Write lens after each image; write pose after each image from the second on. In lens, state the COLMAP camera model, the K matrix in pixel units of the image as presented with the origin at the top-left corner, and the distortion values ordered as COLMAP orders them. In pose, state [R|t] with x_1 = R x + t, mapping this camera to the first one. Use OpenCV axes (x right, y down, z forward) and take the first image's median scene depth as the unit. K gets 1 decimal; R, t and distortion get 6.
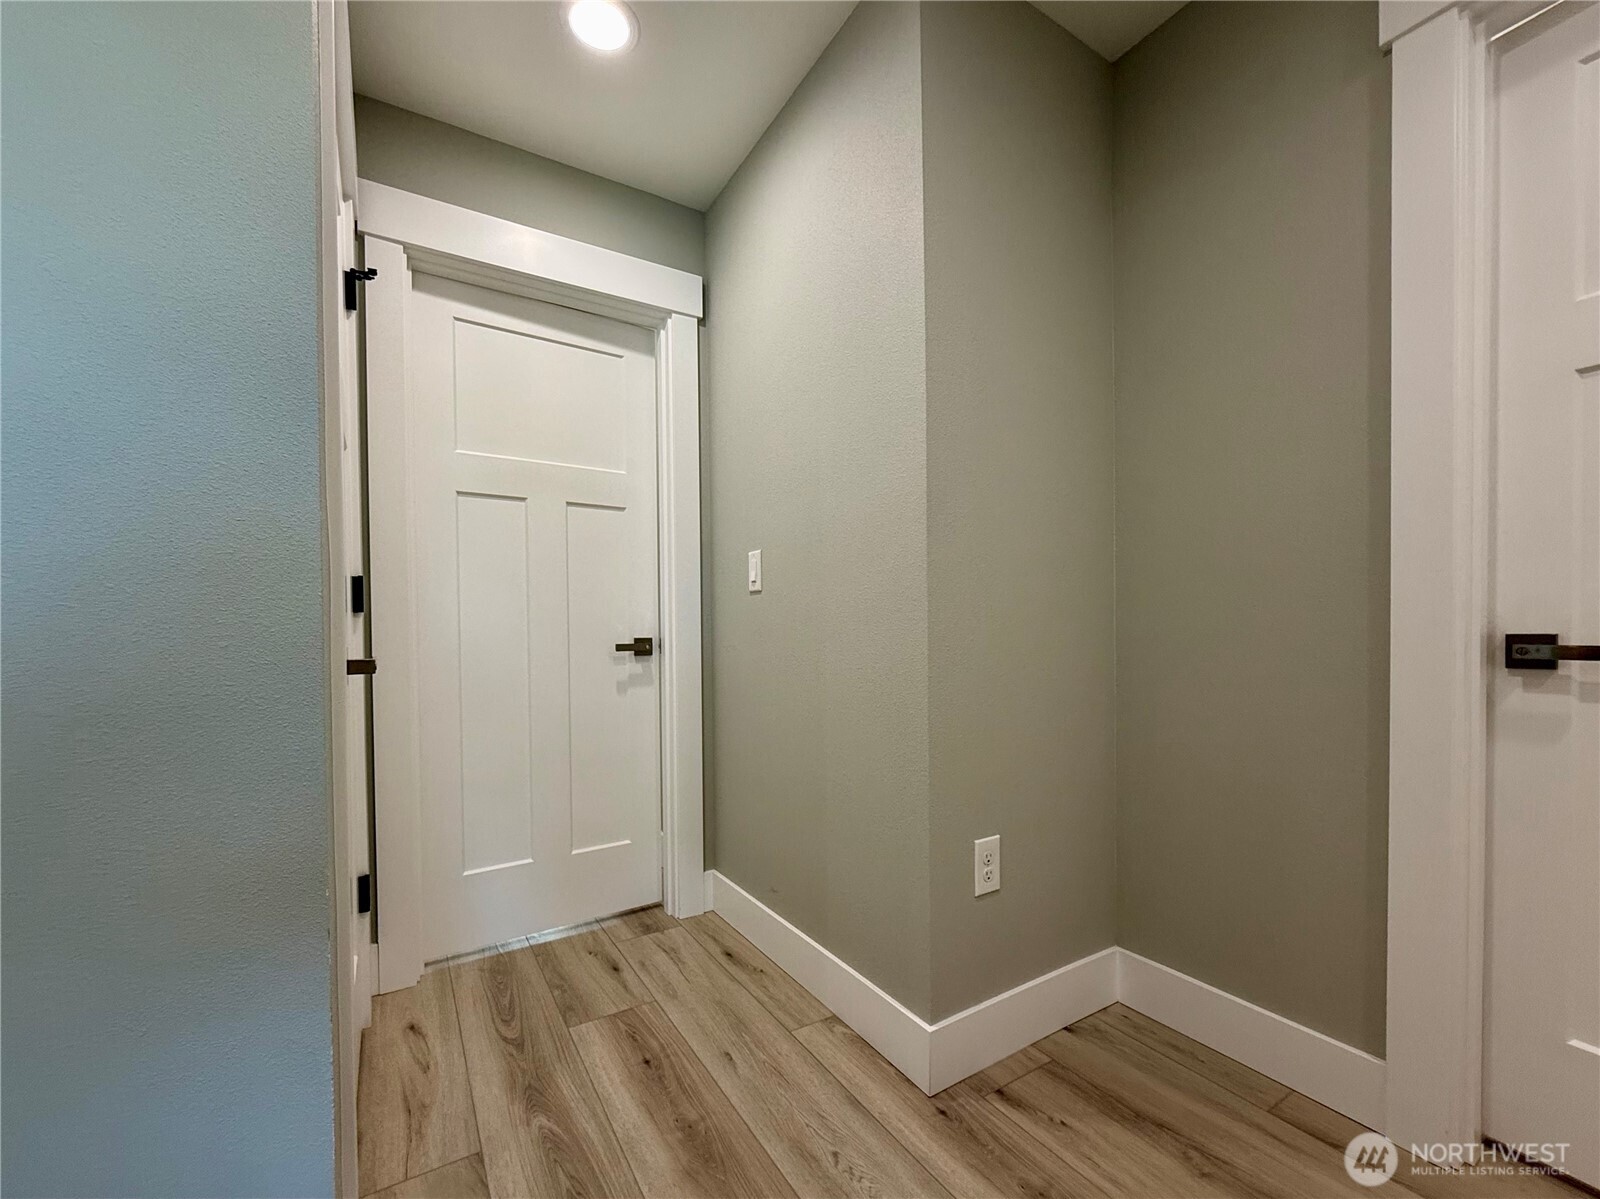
lens RADIAL K [[652.4, 0, 828.5], [0, 652.4, 644.7], [0, 0, 1]] dist [-0.001212, 0.000084]
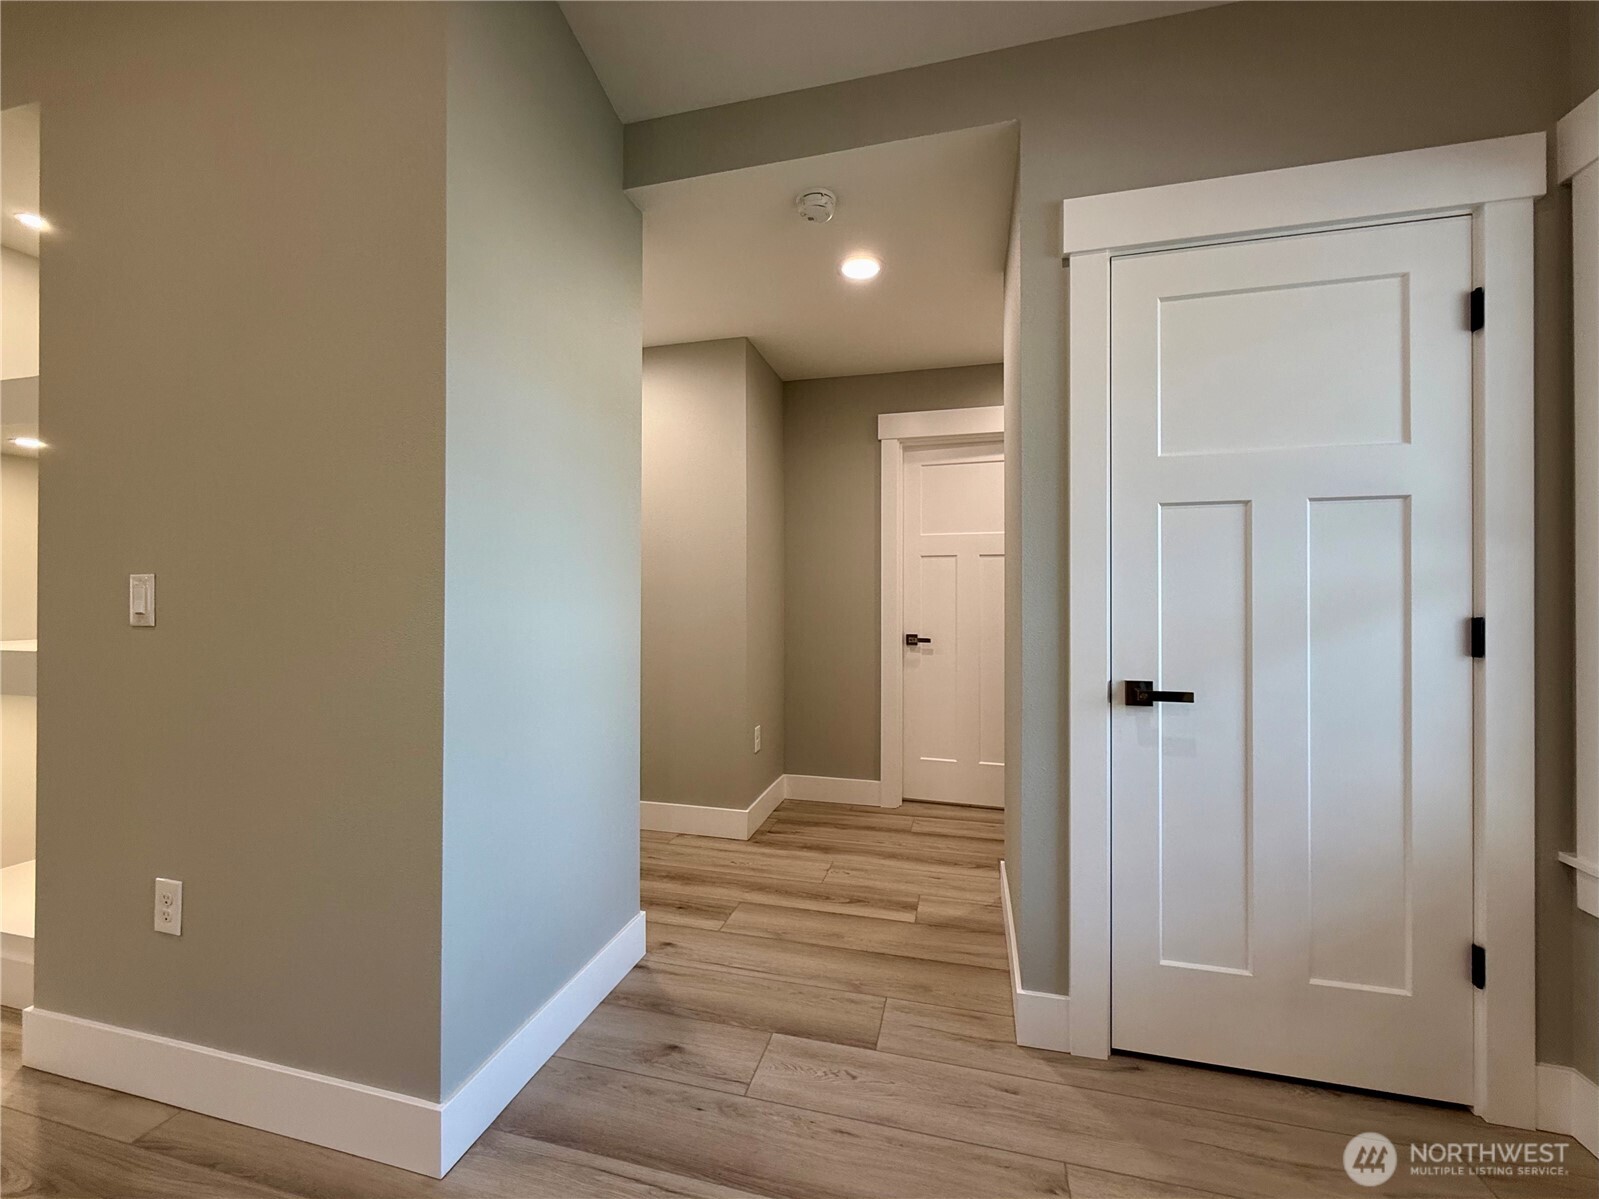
lens RADIAL K [[652.0, 0, 789.1], [0, 652.0, 590.5], [0, 0, 1]] dist [-0.001212, 0.000084]
pose [[0.725667, 0.021431, 0.687713, -1.399678], [0.004783, 0.999334, -0.036189, -0.103513], [-0.688030, 0.029551, 0.725080, -0.824743]]
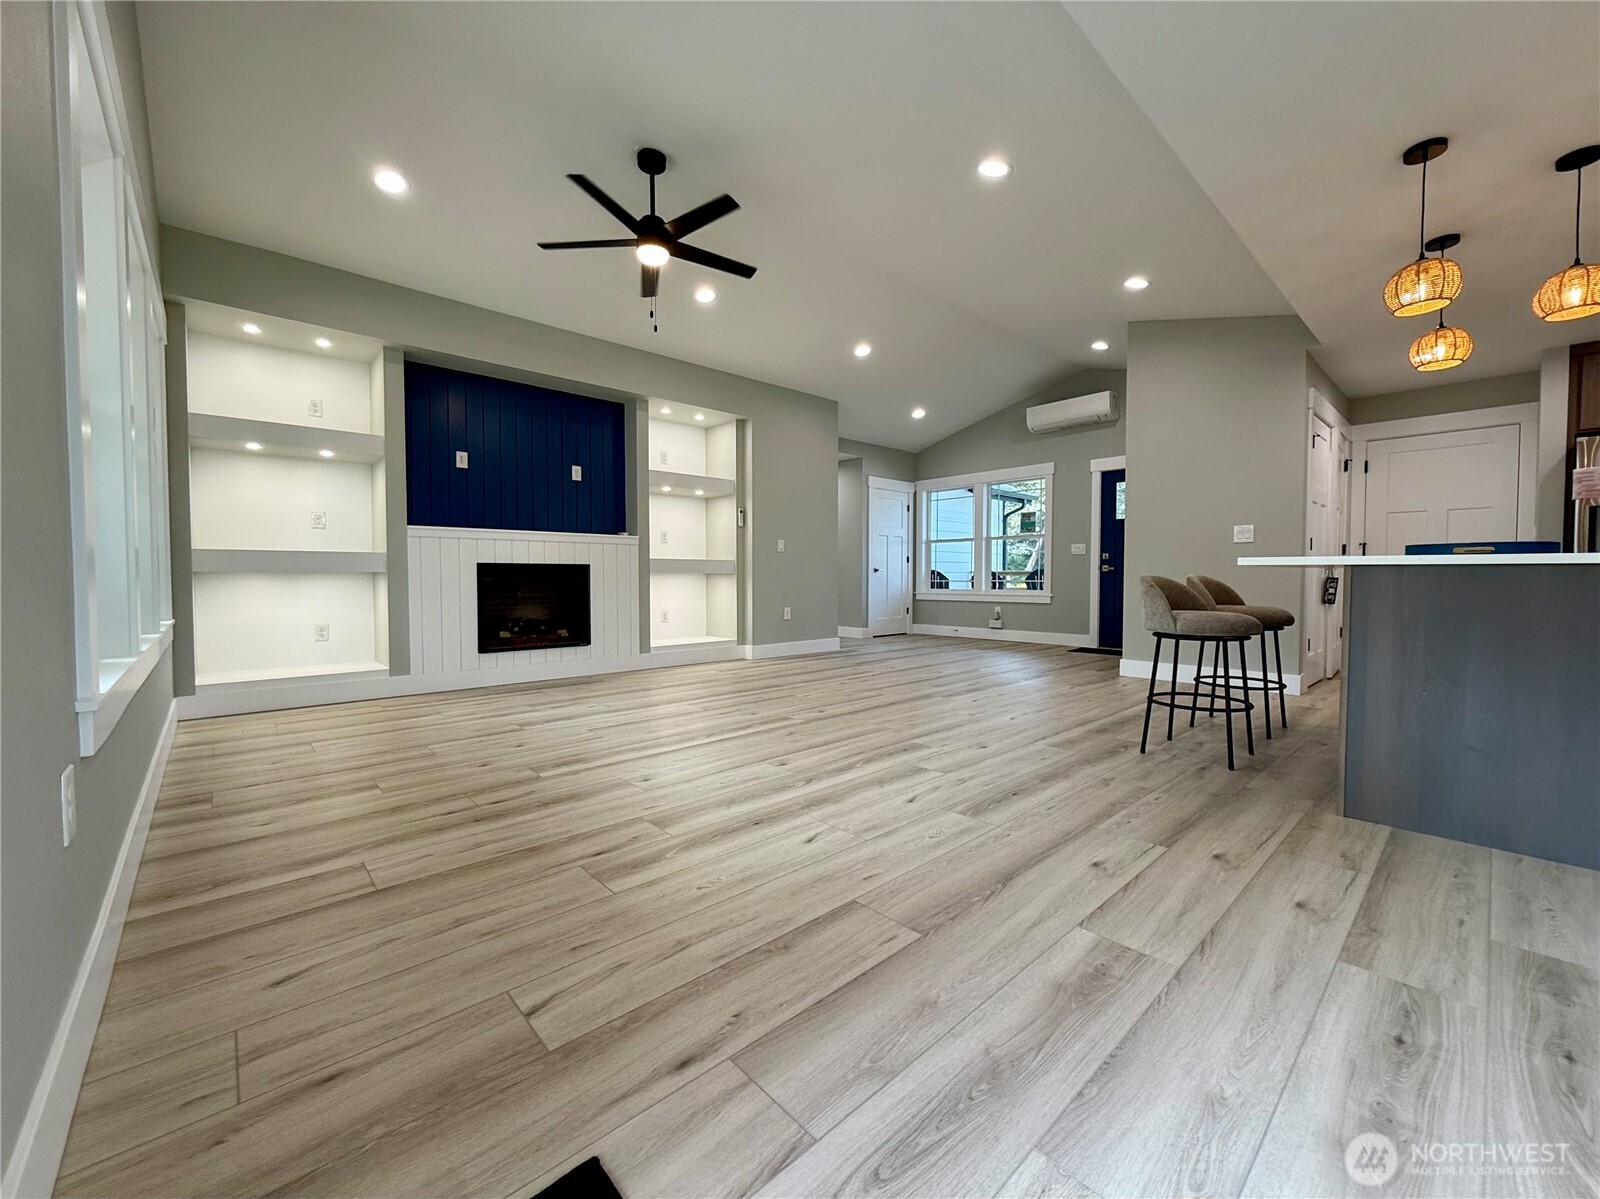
lens RADIAL K [[652.4, 0, 800.6], [0, 652.4, 590.7], [0, 0, 1]] dist [-0.001212, 0.000084]
pose [[-0.178110, -0.006349, 0.983990, -6.671618], [0.028494, 0.999527, 0.011607, 0.169769], [-0.983598, 0.030105, -0.177845, 1.647275]]
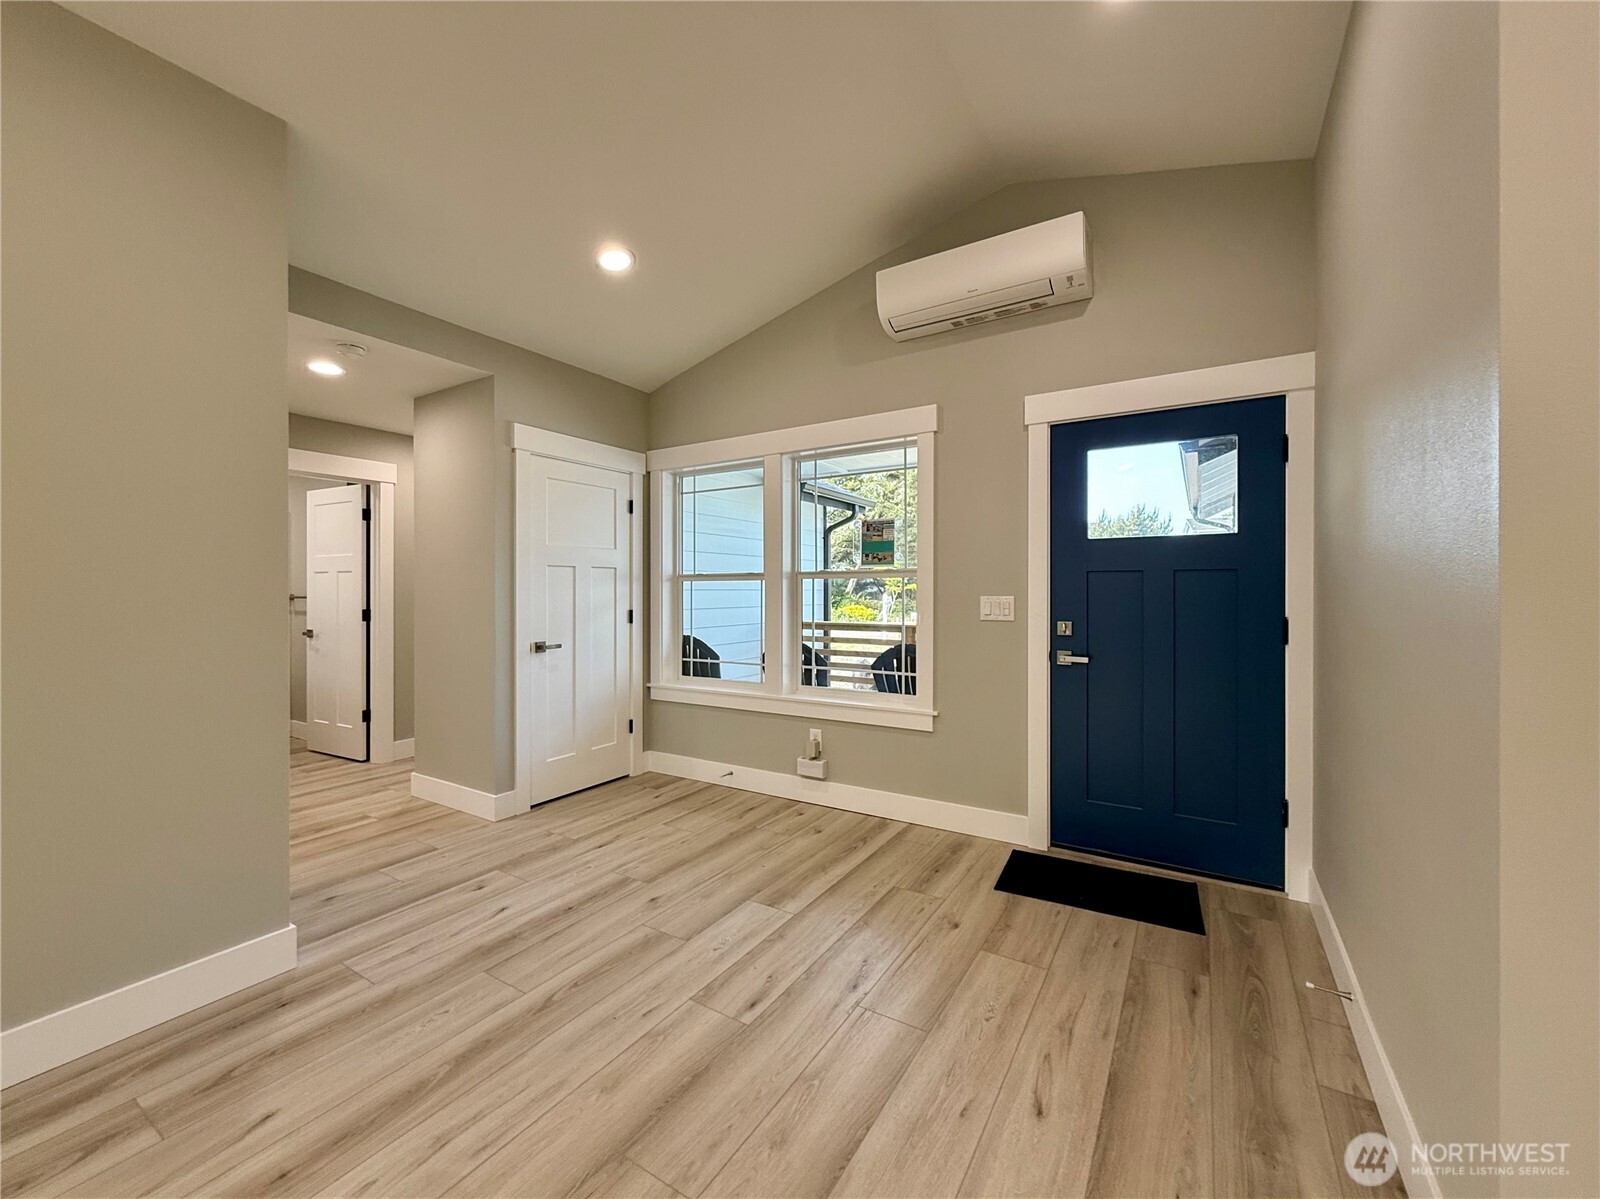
lens RADIAL K [[652.4, 0, 814.2], [0, 652.4, 590.6], [0, 0, 1]] dist [-0.001212, 0.000084]
pose [[-0.453113, 0.016903, 0.891293, -3.199107], [0.032628, 0.999465, -0.002368, -0.152433], [-0.890856, 0.028008, -0.453422, -0.142848]]
